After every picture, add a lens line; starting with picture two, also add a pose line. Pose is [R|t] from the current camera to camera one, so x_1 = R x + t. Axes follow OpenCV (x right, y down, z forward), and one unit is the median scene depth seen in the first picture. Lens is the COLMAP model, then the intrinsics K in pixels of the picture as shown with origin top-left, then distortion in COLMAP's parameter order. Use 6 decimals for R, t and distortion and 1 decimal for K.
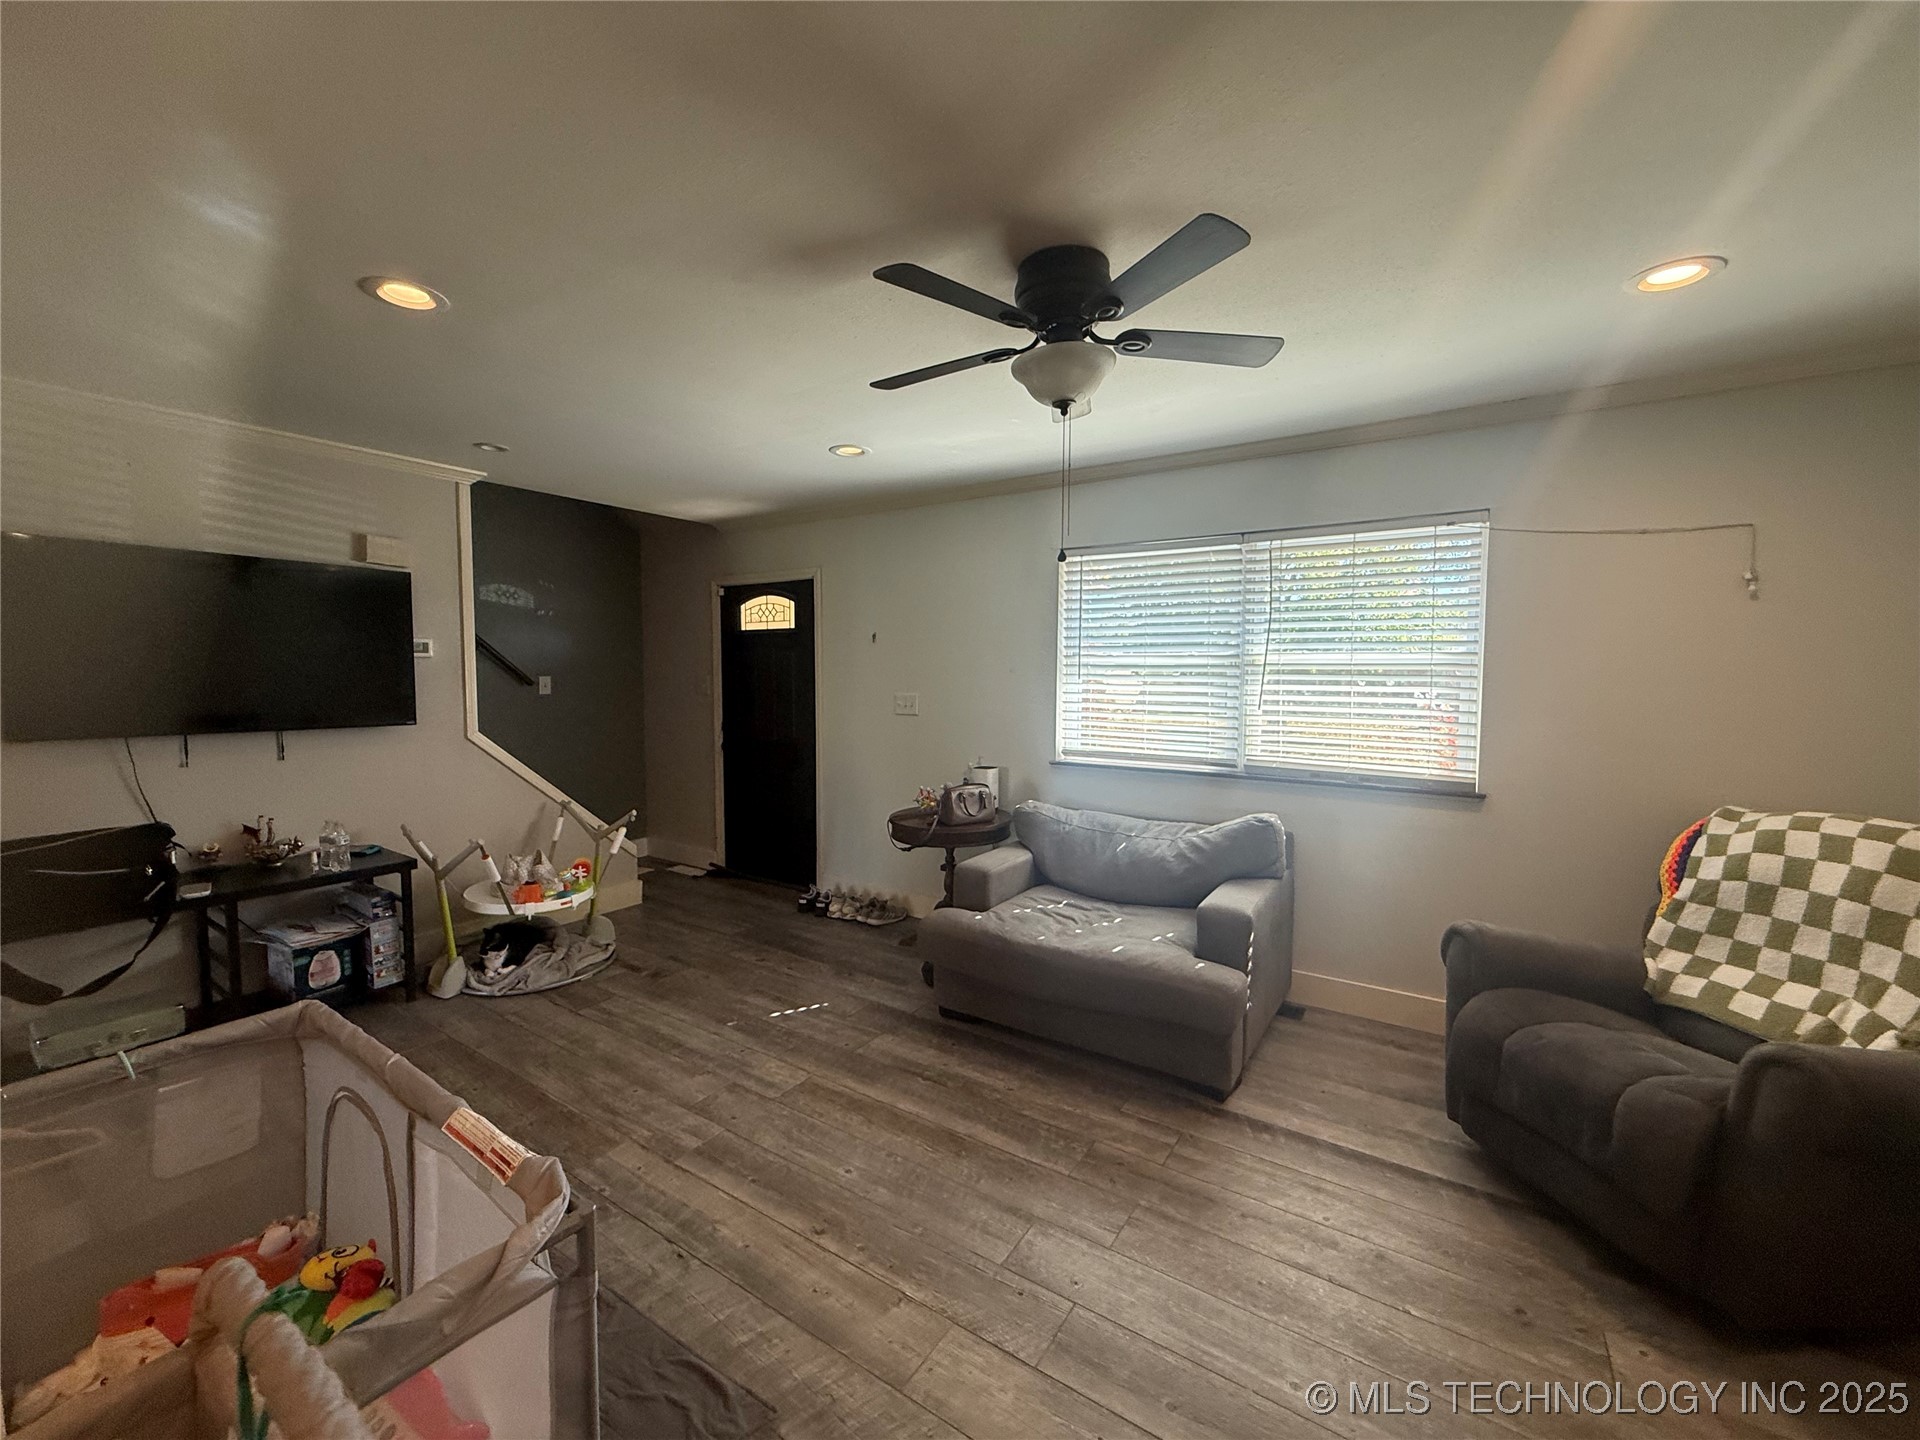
lens RADIAL K [[762.8, 0, 951.6], [0, 762.8, 718.2], [0, 0, 1]] dist [-0.003836, 0.000442]
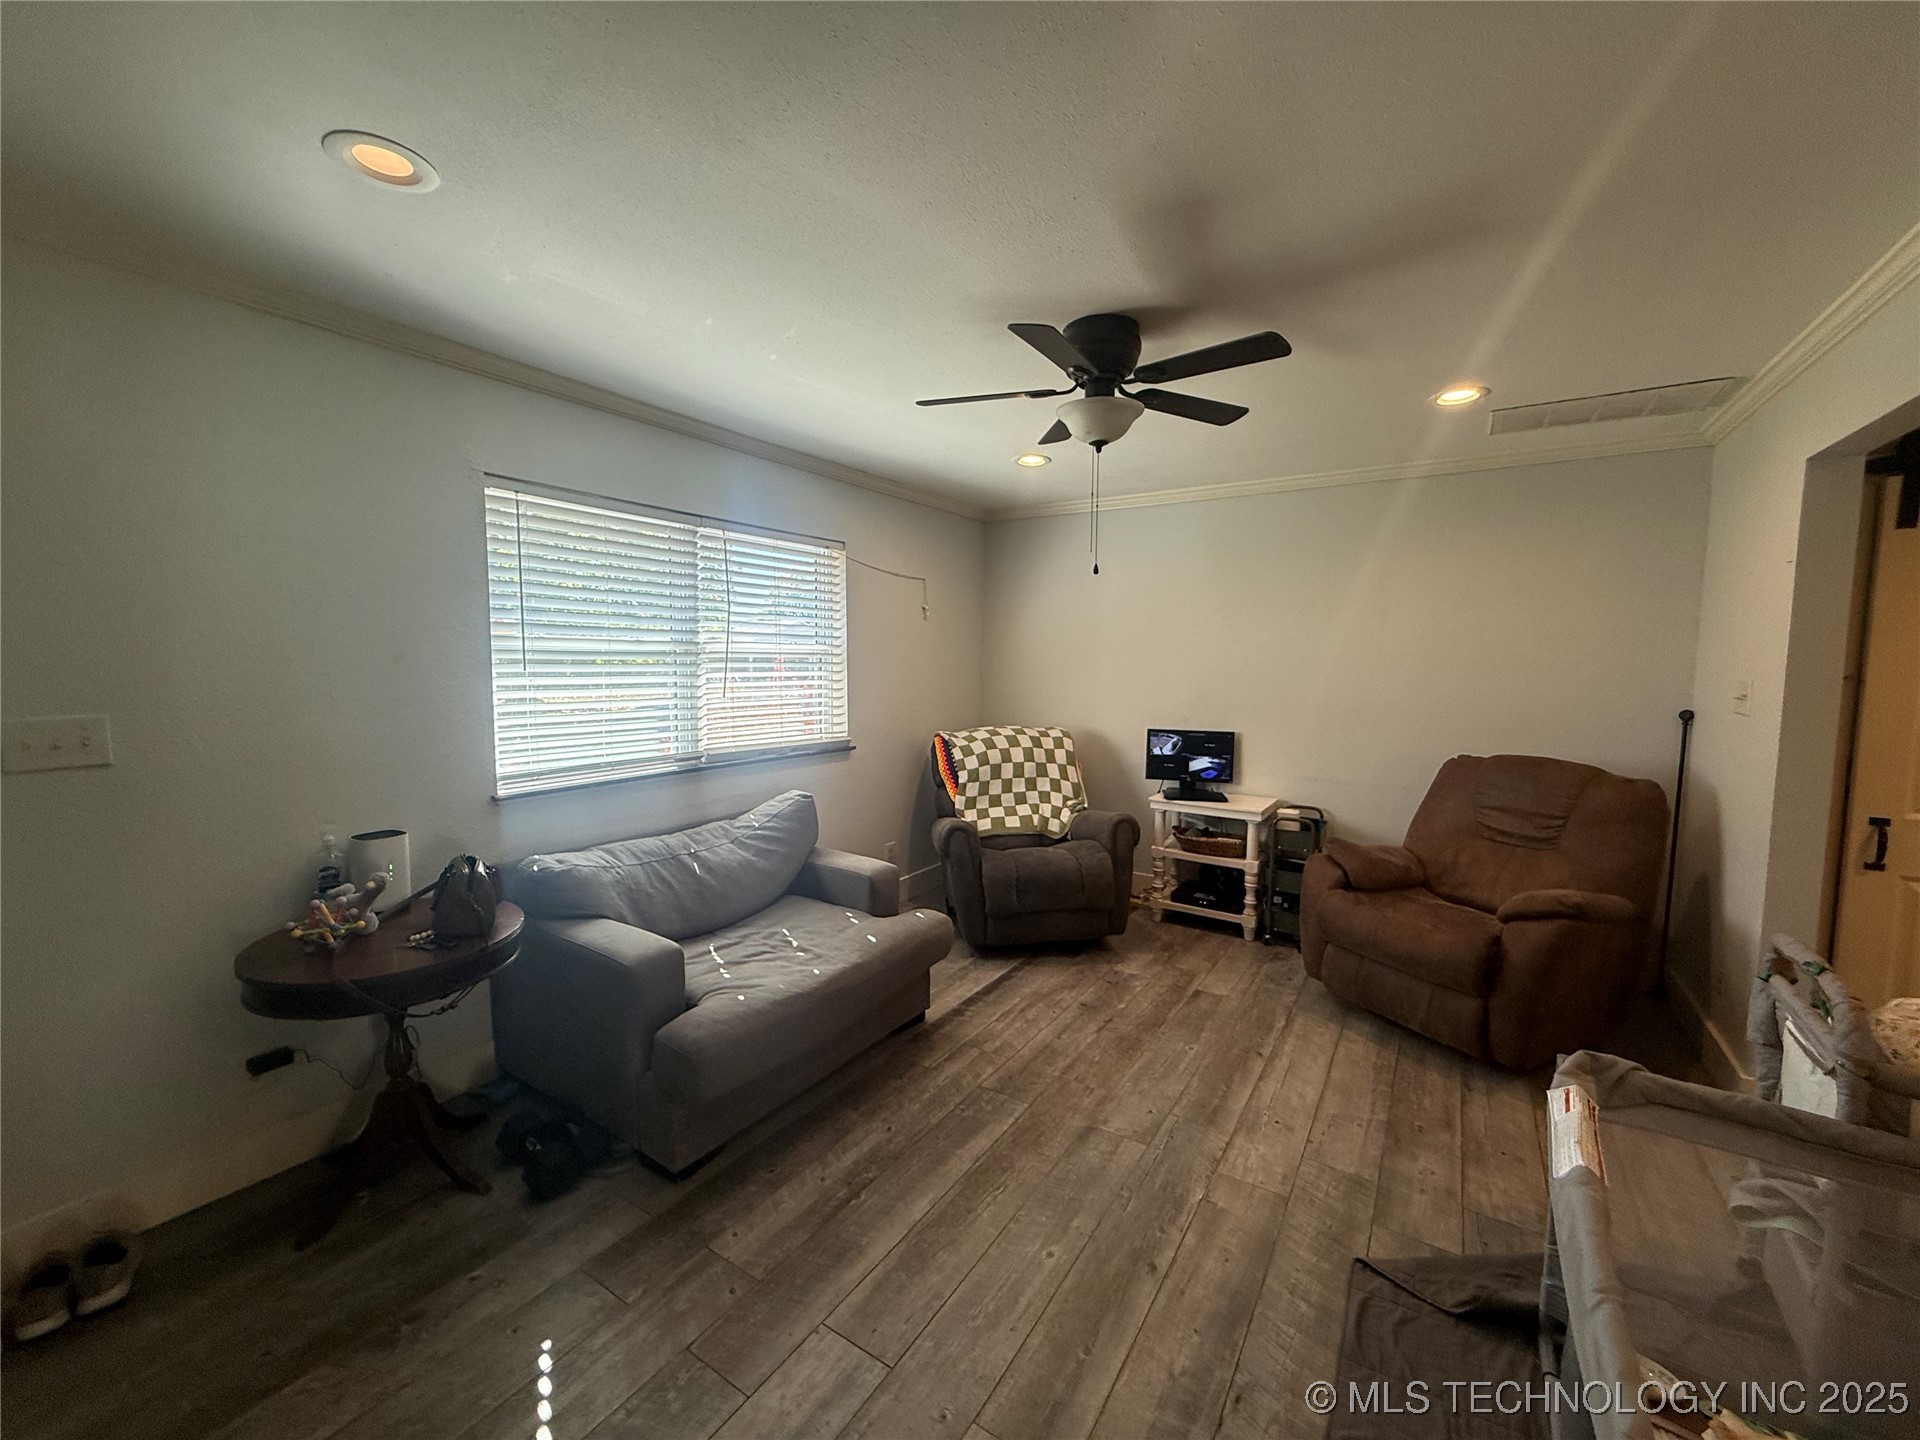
lens RADIAL K [[762.8, 0, 955.5], [0, 762.8, 719.0], [0, 0, 1]] dist [-0.003836, 0.000442]
pose [[-0.007748, -0.085020, 0.996349, -0.806651], [0.053447, 0.994920, 0.085314, -0.069826], [-0.998541, 0.053913, -0.003165, 0.929899]]
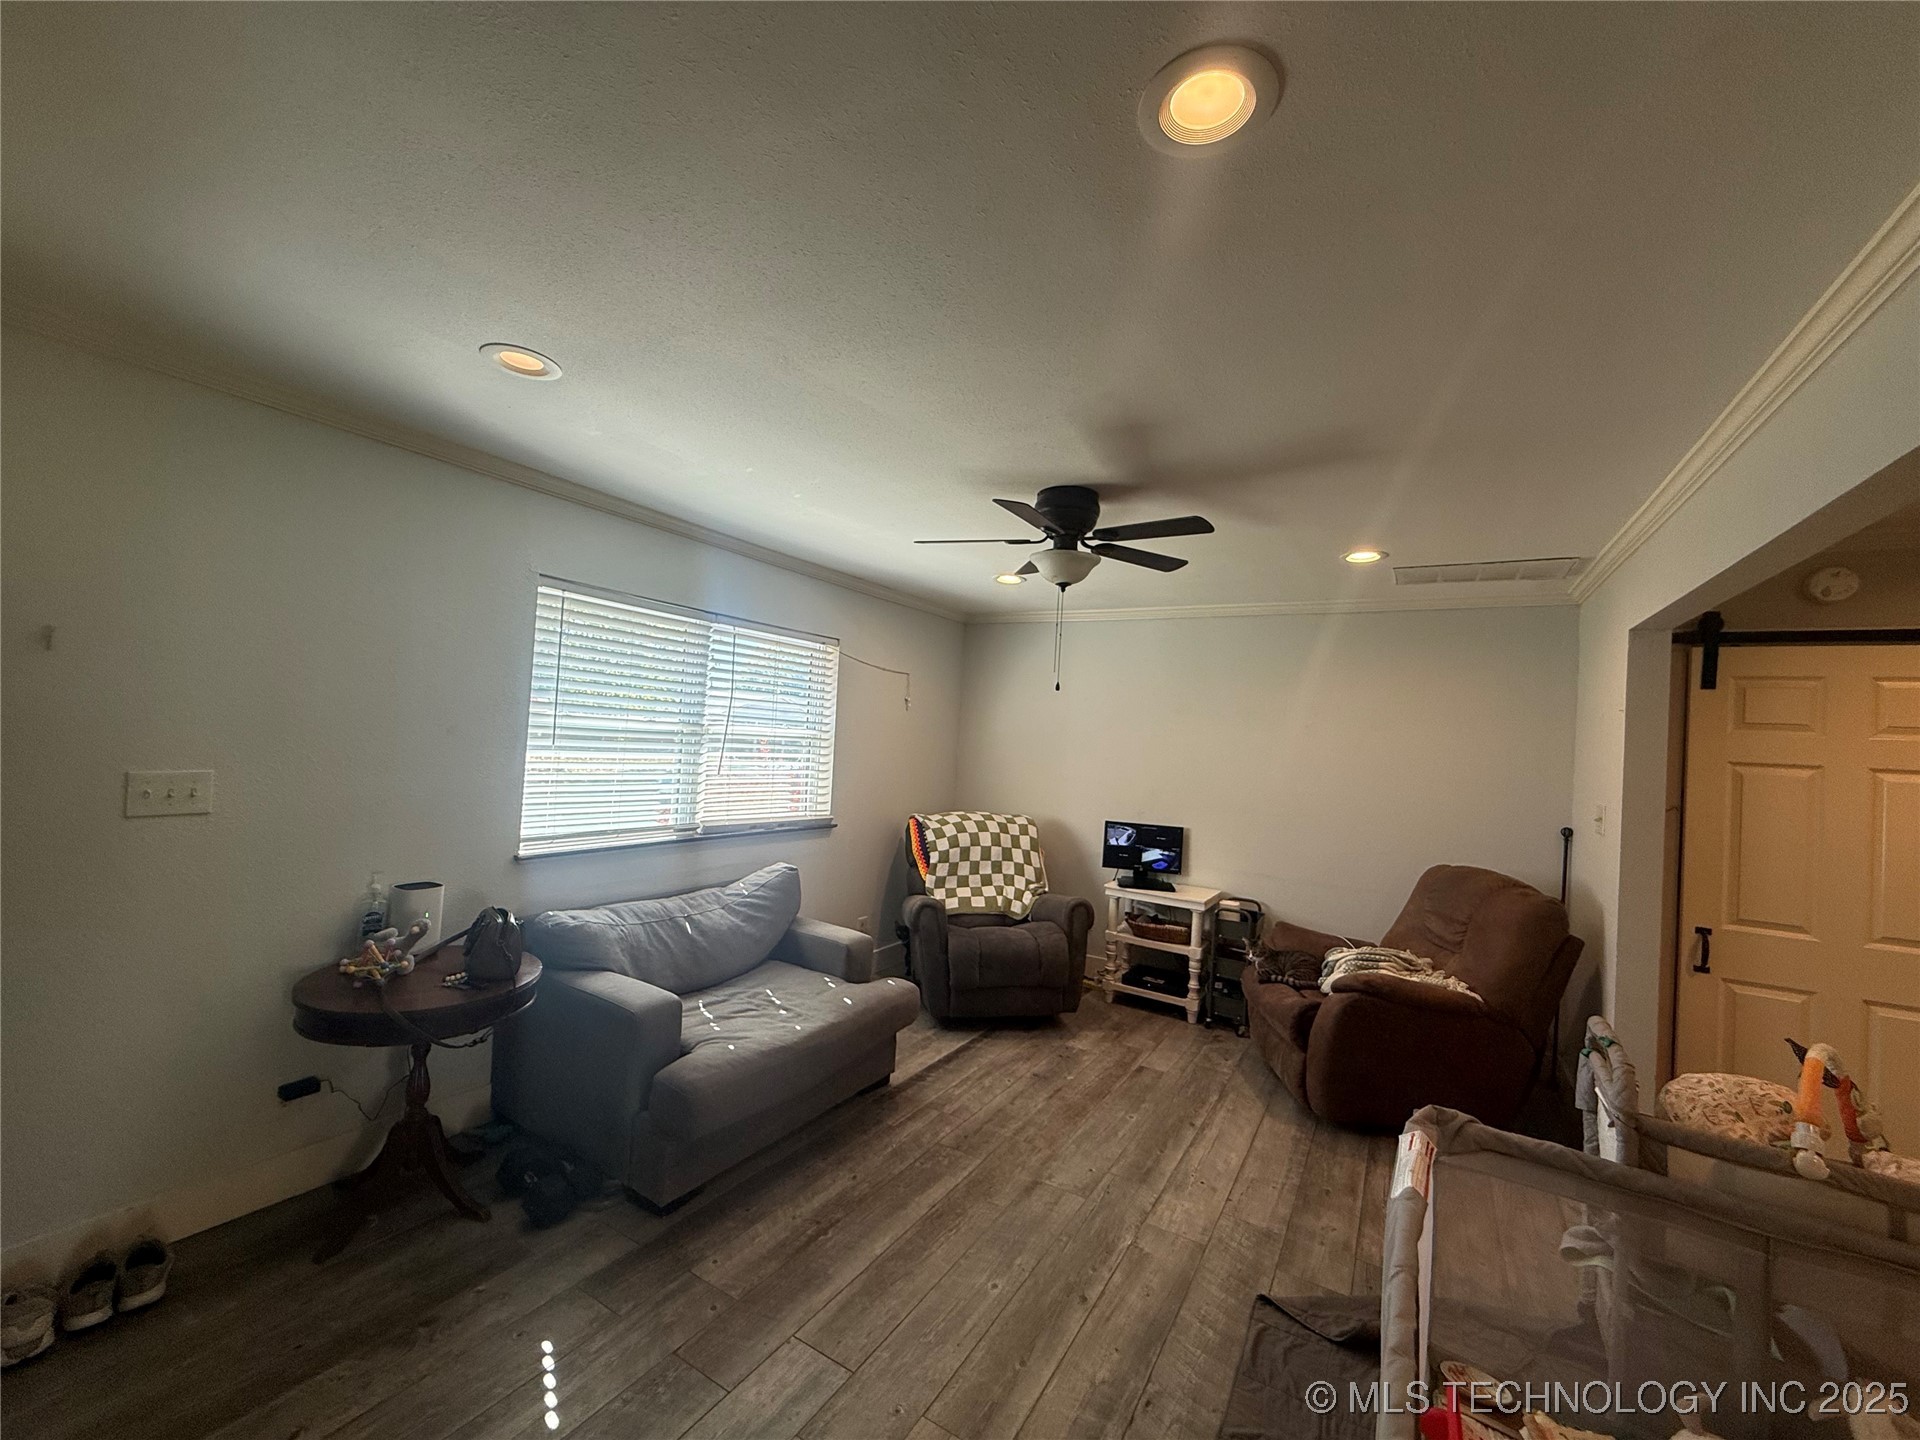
lens RADIAL K [[762.8, 0, 955.0], [0, 762.8, 719.8], [0, 0, 1]] dist [-0.003836, 0.000442]
pose [[-0.043003, 0.016641, 0.998936, -0.963030], [0.001921, 0.999861, -0.016574, -0.095972], [-0.999073, 0.001206, -0.043029, 0.943007]]
